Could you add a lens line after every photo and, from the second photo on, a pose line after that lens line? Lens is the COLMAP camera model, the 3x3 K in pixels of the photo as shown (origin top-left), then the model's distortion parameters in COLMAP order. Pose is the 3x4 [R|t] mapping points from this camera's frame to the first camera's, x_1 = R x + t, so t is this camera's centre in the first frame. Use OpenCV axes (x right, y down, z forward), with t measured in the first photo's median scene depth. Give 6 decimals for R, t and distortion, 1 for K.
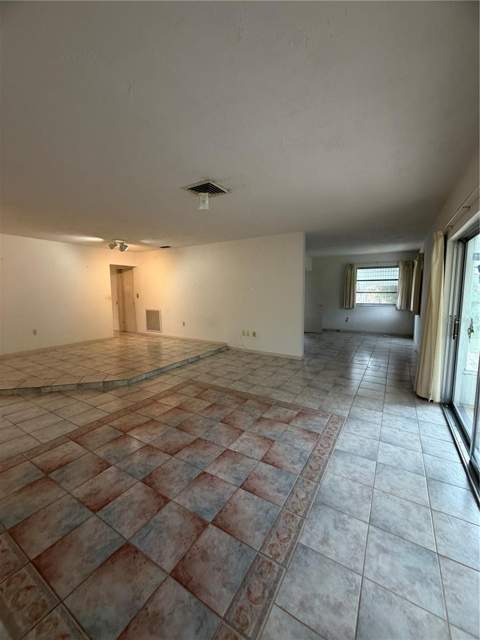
lens RADIAL K [[255.2, 0, 240.6], [0, 255.2, 316.6], [0, 0, 1]] dist [-0.000159, 0.000990]
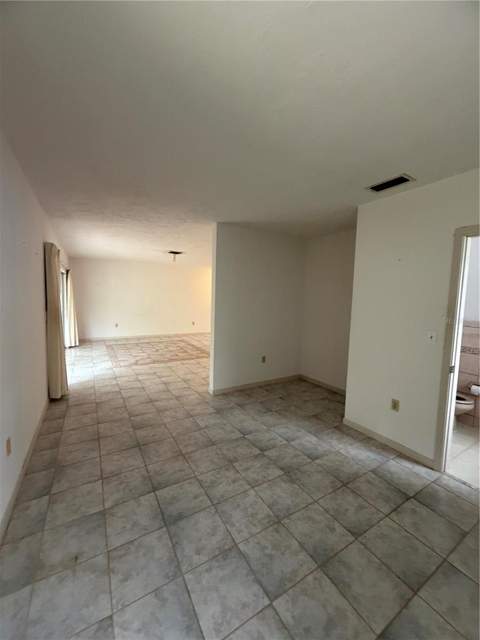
lens RADIAL K [[255.2, 0, 242.1], [0, 255.2, 317.5], [0, 0, 1]] dist [-0.000159, 0.000990]
pose [[-0.464292, 0.066634, -0.883172, 1.574569], [-0.111772, 0.984785, 0.133060, -0.301561], [0.878601, 0.160493, -0.449780, 2.578634]]
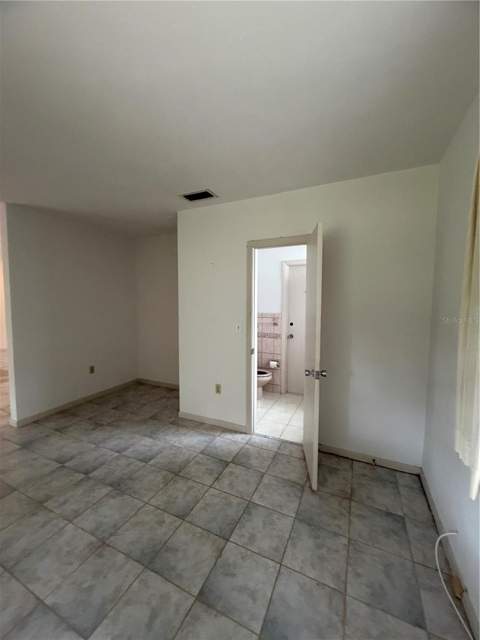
lens RADIAL K [[255.2, 0, 240.3], [0, 255.2, 316.7], [0, 0, 1]] dist [-0.000159, 0.000990]
pose [[0.101951, 0.072036, -0.992178, 1.571432], [-0.101959, 0.992879, 0.061610, -0.304595], [0.989551, 0.094880, 0.108570, 2.667400]]
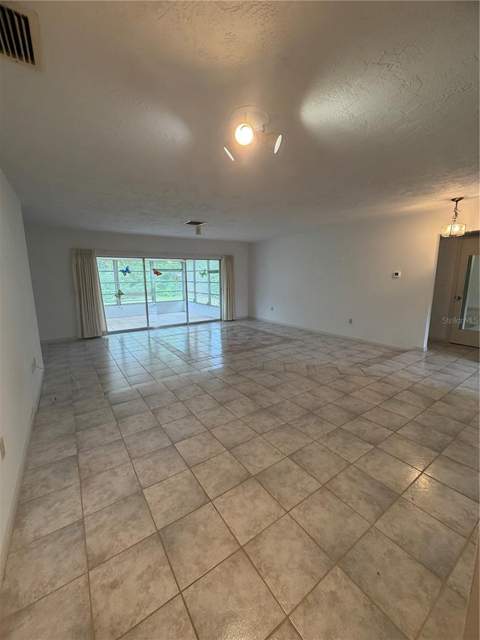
lens RADIAL K [[255.2, 0, 241.6], [0, 255.2, 317.7], [0, 0, 1]] dist [-0.000159, 0.000990]
pose [[-0.915542, -0.055208, 0.398415, -1.174237], [0.054072, 0.964651, 0.257925, -0.295048], [-0.398571, 0.257684, -0.880193, 2.602170]]
